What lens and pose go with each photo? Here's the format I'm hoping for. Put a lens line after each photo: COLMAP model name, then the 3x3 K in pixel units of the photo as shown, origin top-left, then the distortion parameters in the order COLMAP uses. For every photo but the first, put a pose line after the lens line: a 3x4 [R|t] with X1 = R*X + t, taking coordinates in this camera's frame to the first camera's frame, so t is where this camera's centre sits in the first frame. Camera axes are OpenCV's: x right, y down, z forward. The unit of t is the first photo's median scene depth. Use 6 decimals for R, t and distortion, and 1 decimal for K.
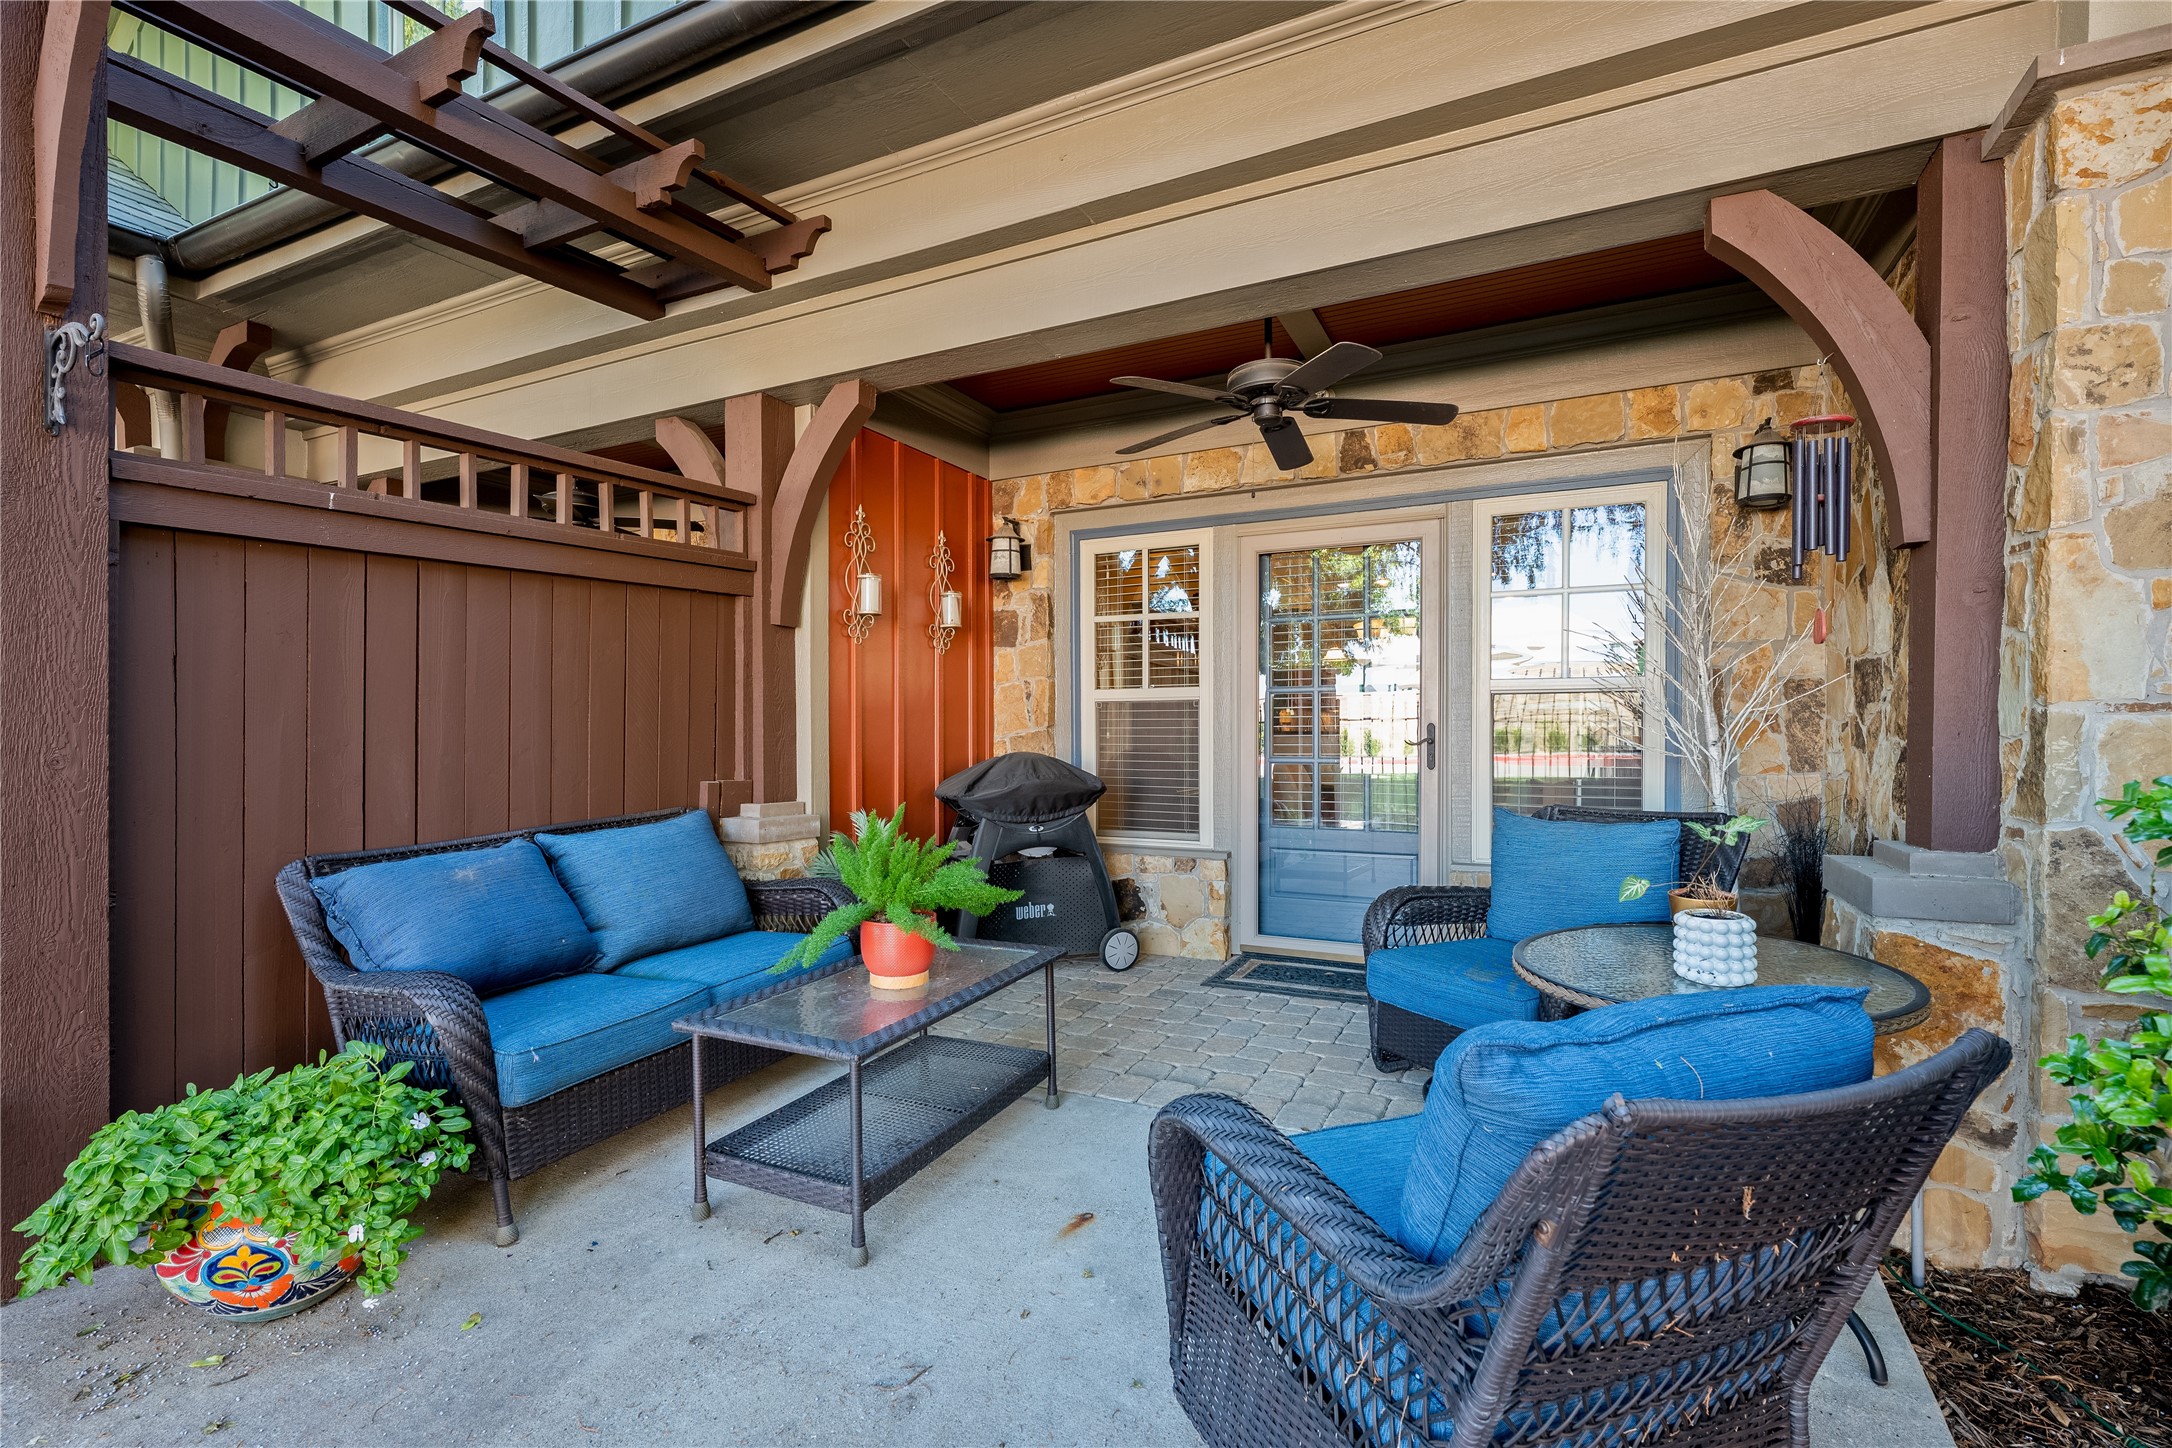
lens RADIAL K [[984.3, 0, 1077.1], [0, 984.3, 742.0], [0, 0, 1]] dist [0.009654, 0.000006]
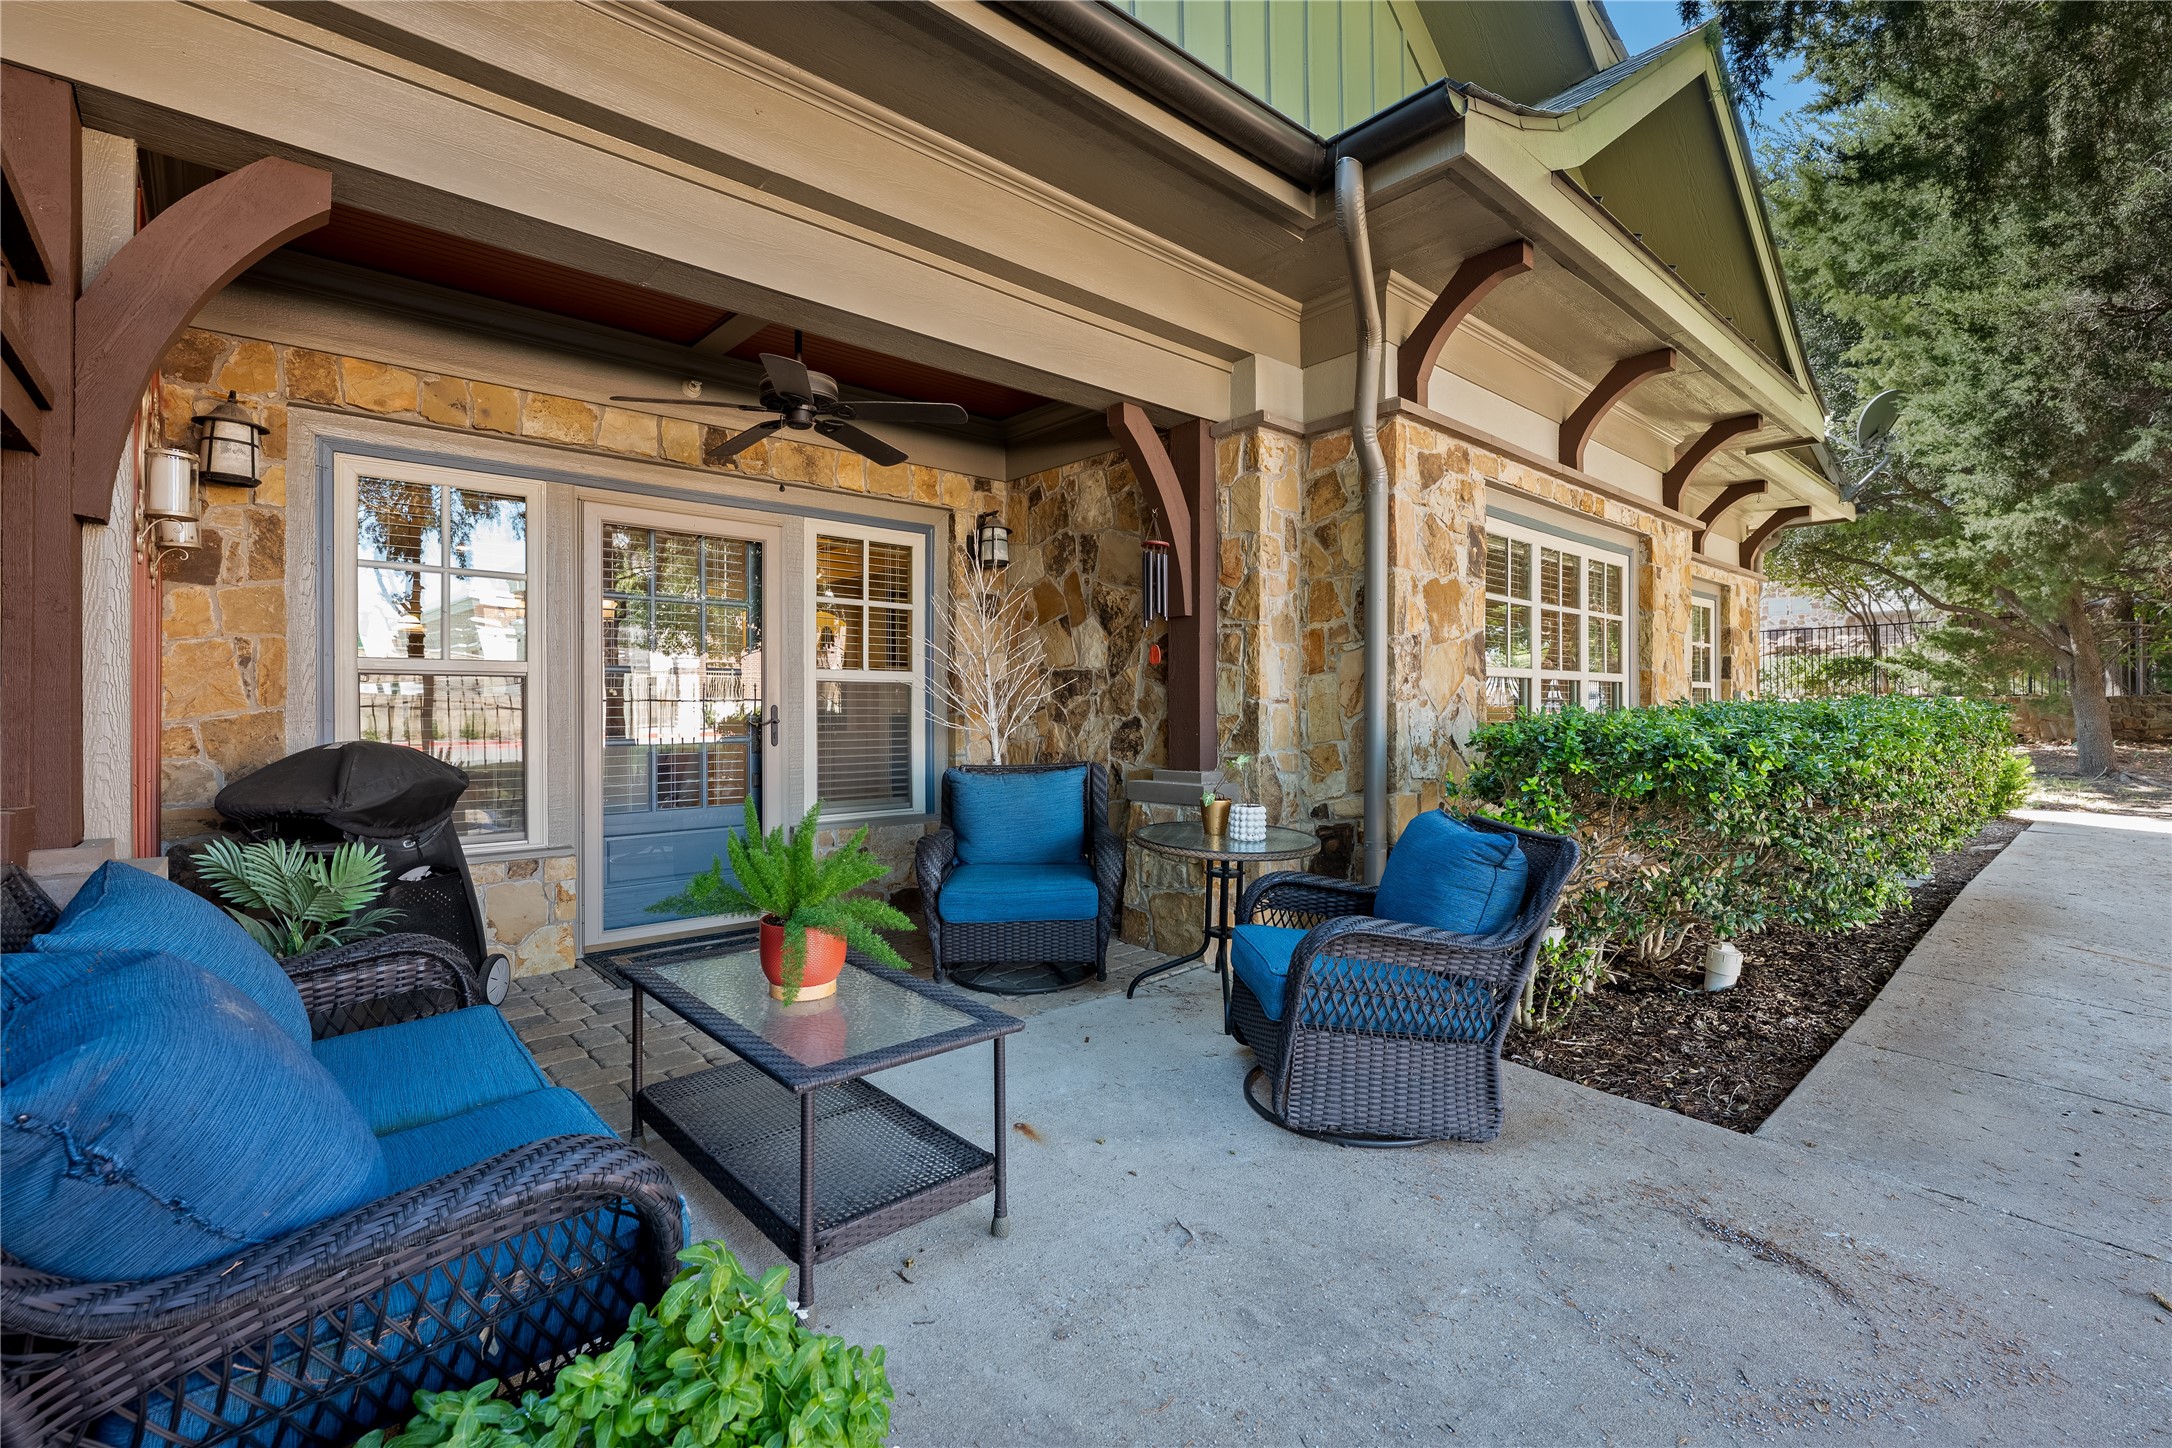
lens RADIAL K [[984.3, 0, 1075.3], [0, 984.3, 705.9], [0, 0, 1]] dist [0.009654, 0.000006]
pose [[0.376697, 0.007926, 0.926303, -0.563255], [0.011861, 0.999840, -0.013379, 0.000717], [-0.926261, 0.016026, 0.376543, 0.257643]]
